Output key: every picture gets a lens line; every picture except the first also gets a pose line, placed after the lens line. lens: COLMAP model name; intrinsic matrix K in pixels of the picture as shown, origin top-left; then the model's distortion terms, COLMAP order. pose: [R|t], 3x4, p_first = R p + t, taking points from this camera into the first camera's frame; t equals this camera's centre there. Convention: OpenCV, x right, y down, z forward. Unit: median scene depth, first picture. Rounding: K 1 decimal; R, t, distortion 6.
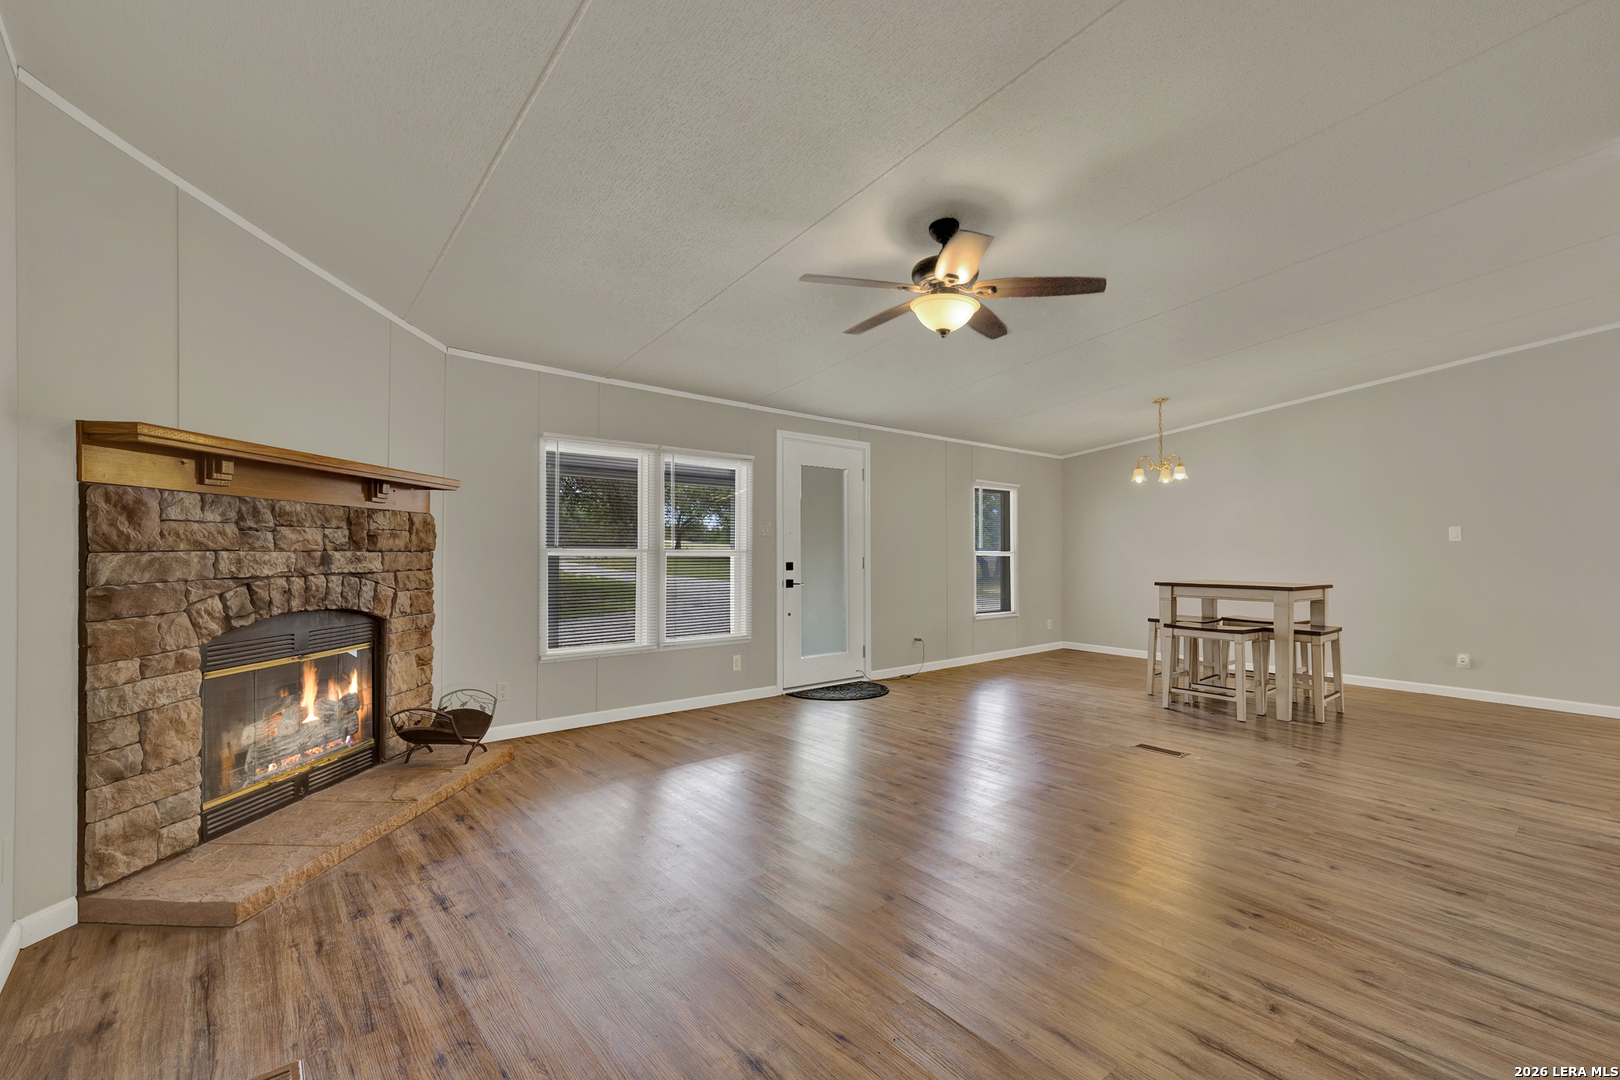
lens RADIAL K [[698.0, 0, 800.3], [0, 698.0, 543.2], [0, 0, 1]] dist [0.001638, 0.000973]
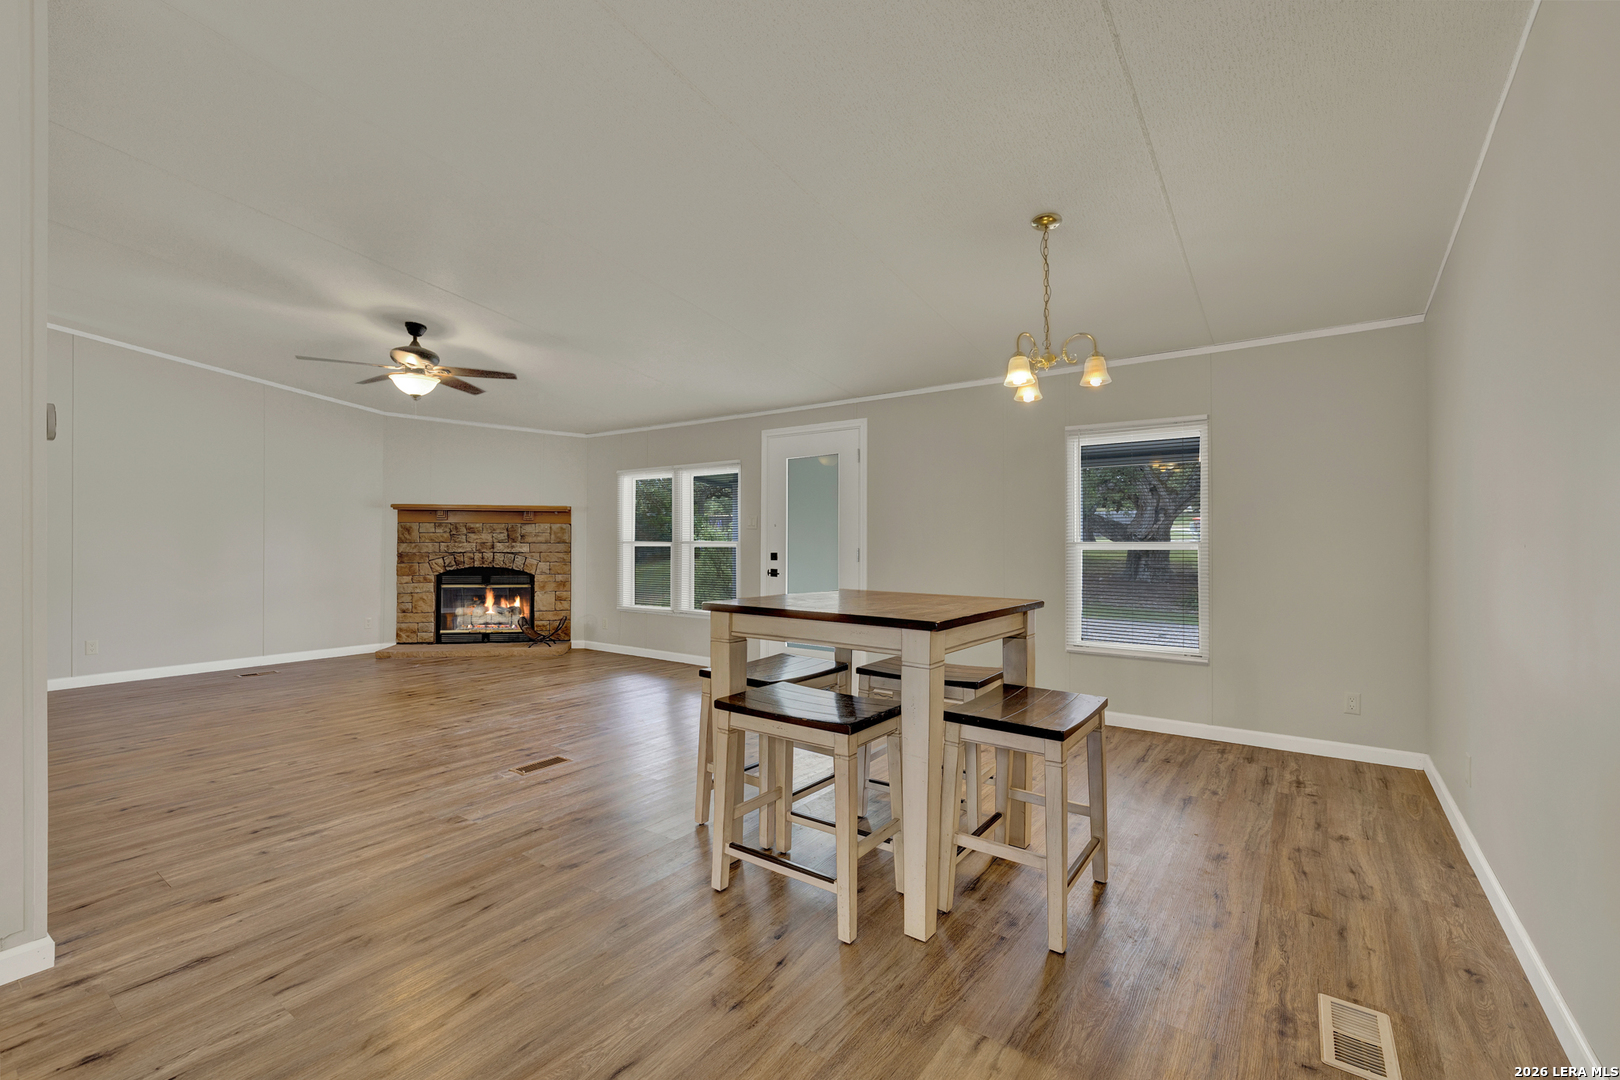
lens RADIAL K [[698.0, 0, 800.3], [0, 698.0, 543.2], [0, 0, 1]] dist [0.001638, 0.000973]
pose [[0.241266, -0.006065, -0.970440, 1.826749], [0.009221, 0.999950, -0.003957, 0.030933], [0.970415, -0.007994, 0.241310, 1.398295]]
